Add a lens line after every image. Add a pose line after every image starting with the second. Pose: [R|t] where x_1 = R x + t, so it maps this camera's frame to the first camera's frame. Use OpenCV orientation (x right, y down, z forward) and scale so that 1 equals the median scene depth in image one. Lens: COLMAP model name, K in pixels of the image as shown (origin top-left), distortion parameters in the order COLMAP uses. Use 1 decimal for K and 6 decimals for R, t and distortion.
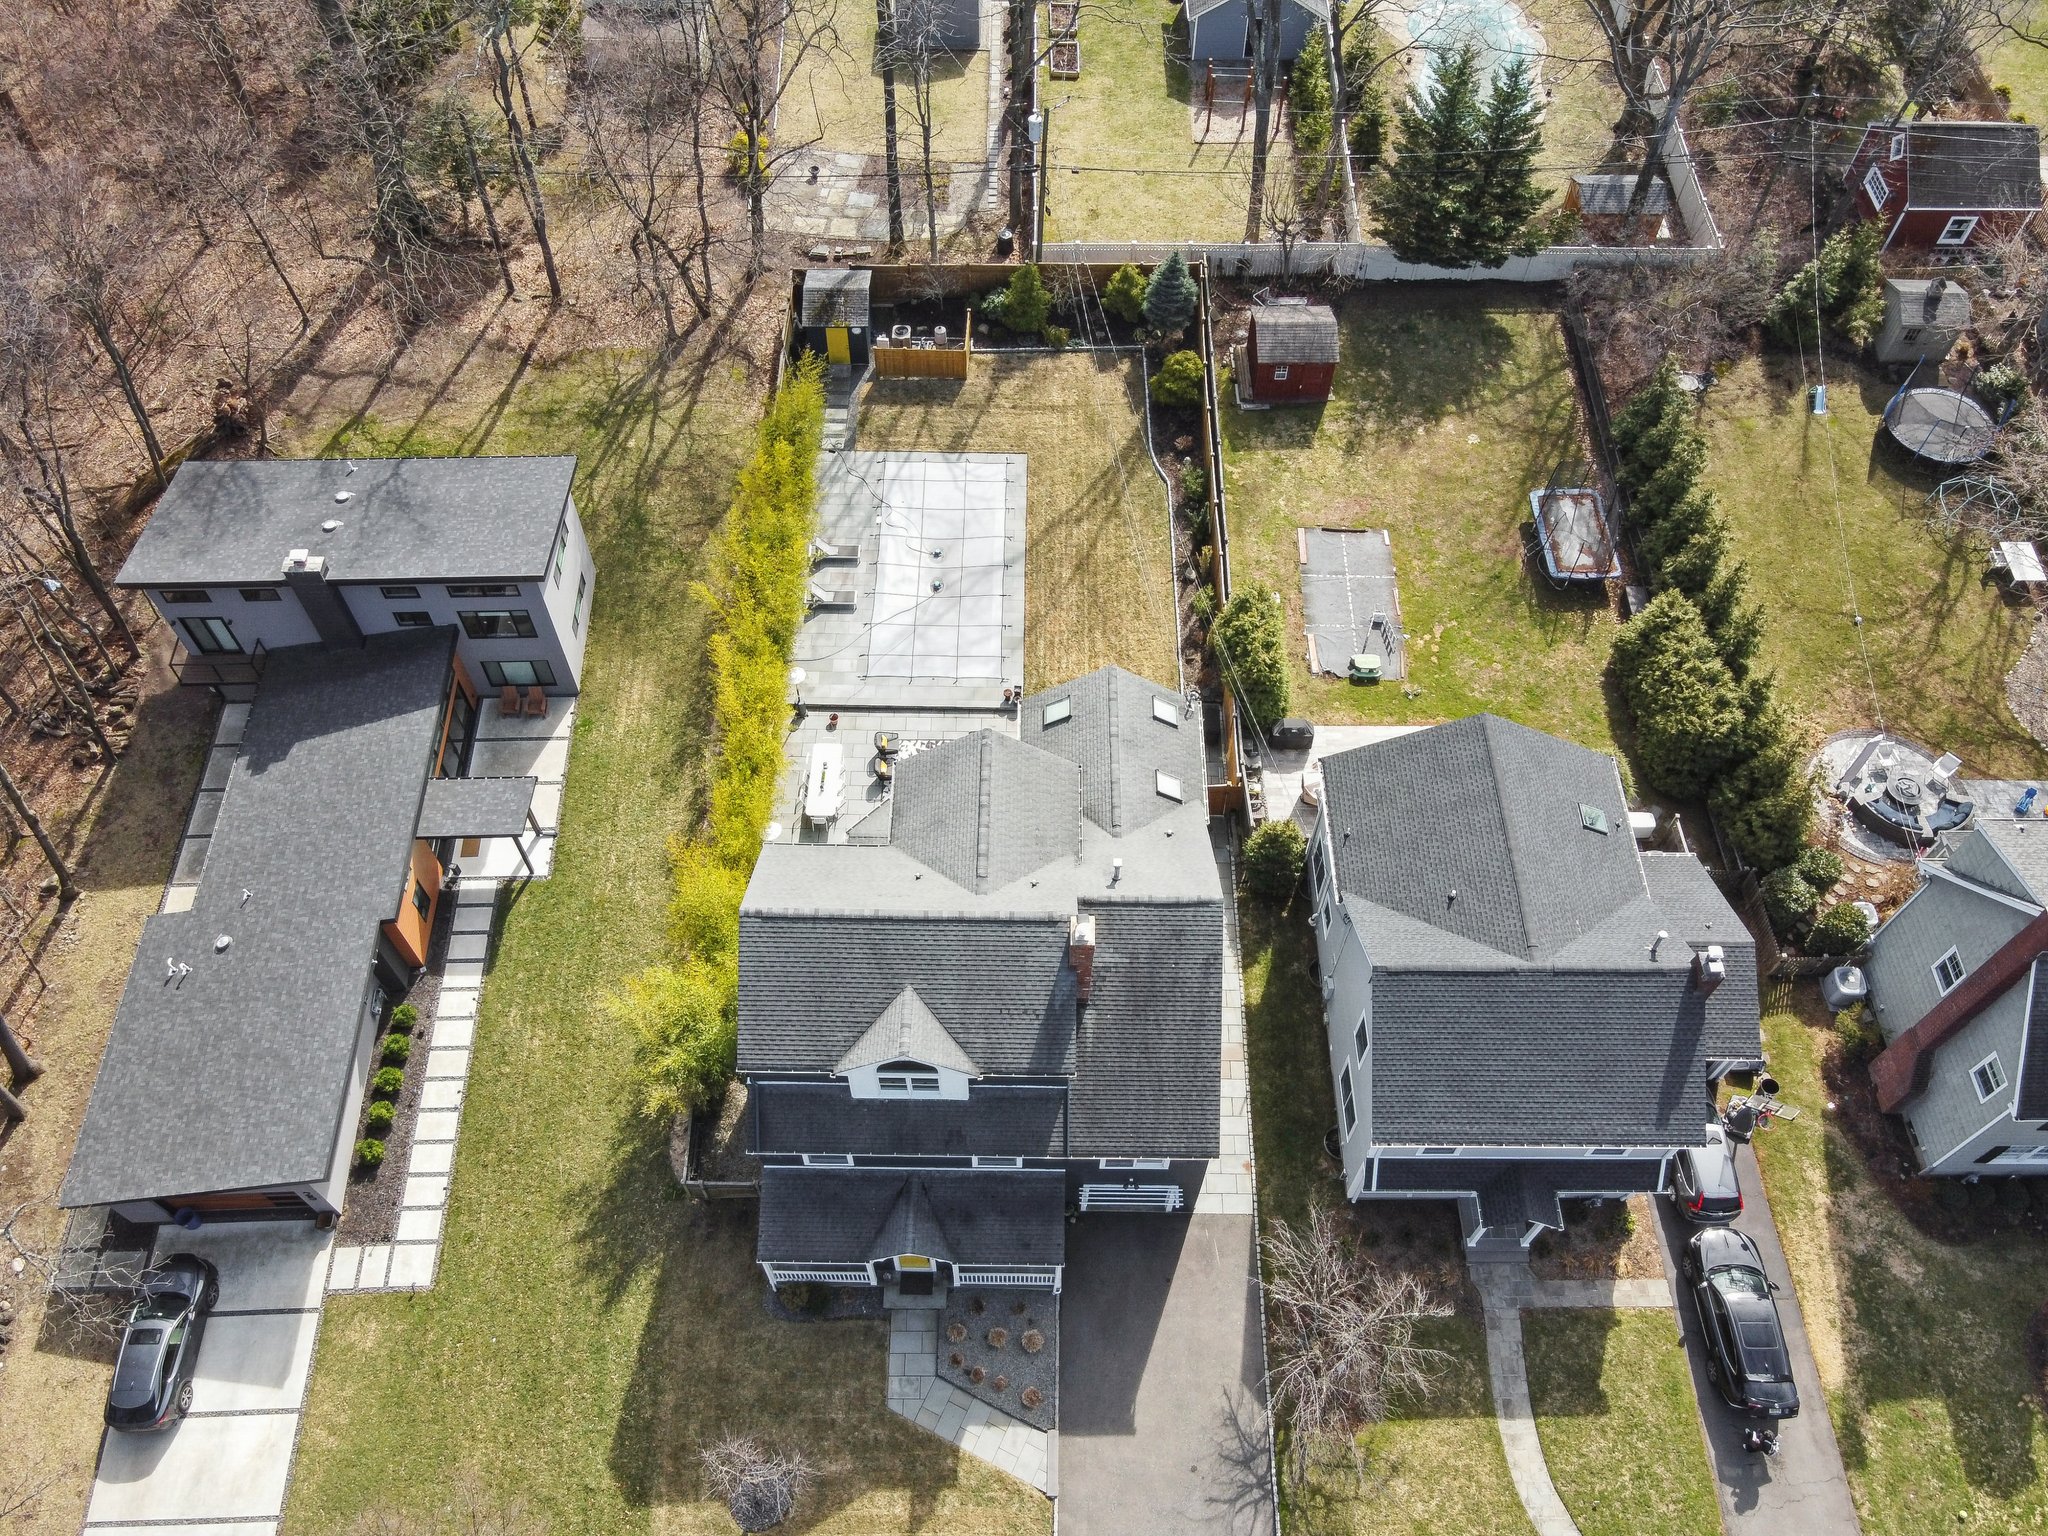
lens RADIAL K [[1577.6, 0, 1044.4], [0, 1577.6, 742.6], [0, 0, 1]] dist [0.009581, 0.001325]
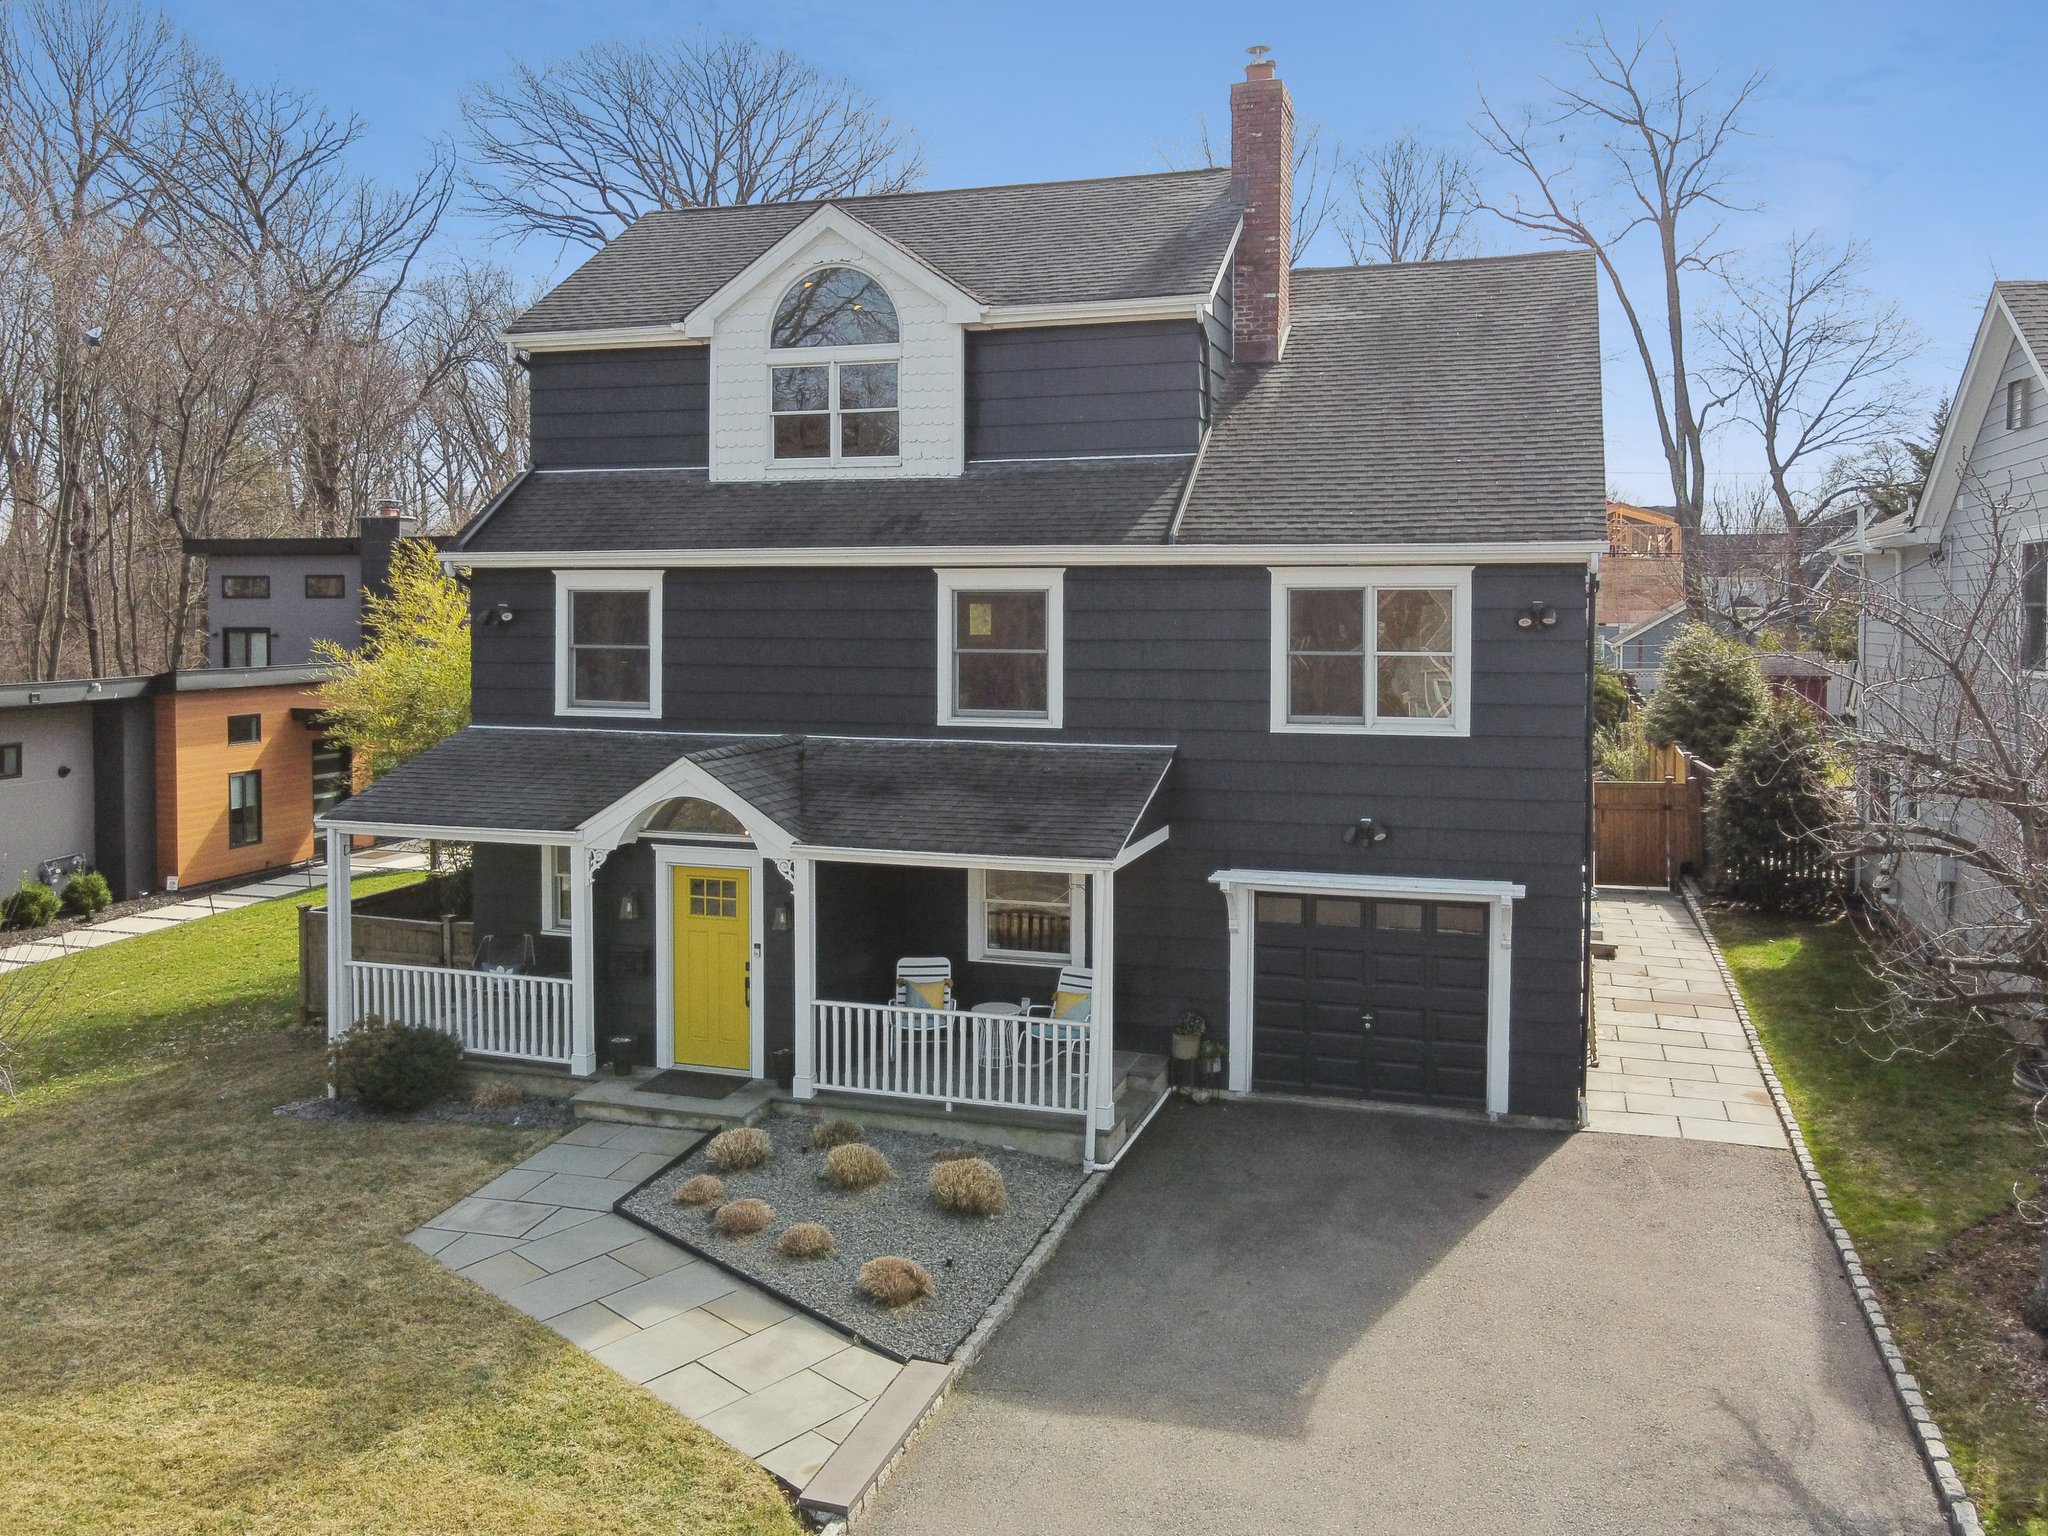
lens RADIAL K [[1577.6, 0, 1044.4], [0, 1577.6, 742.6], [0, 0, 1]] dist [0.009581, 0.001325]
pose [[0.957498, 0.012973, -0.288147, 0.080237], [-0.233065, 0.623356, -0.746397, 0.506735], [0.169935, 0.781831, 0.599885, 0.728259]]
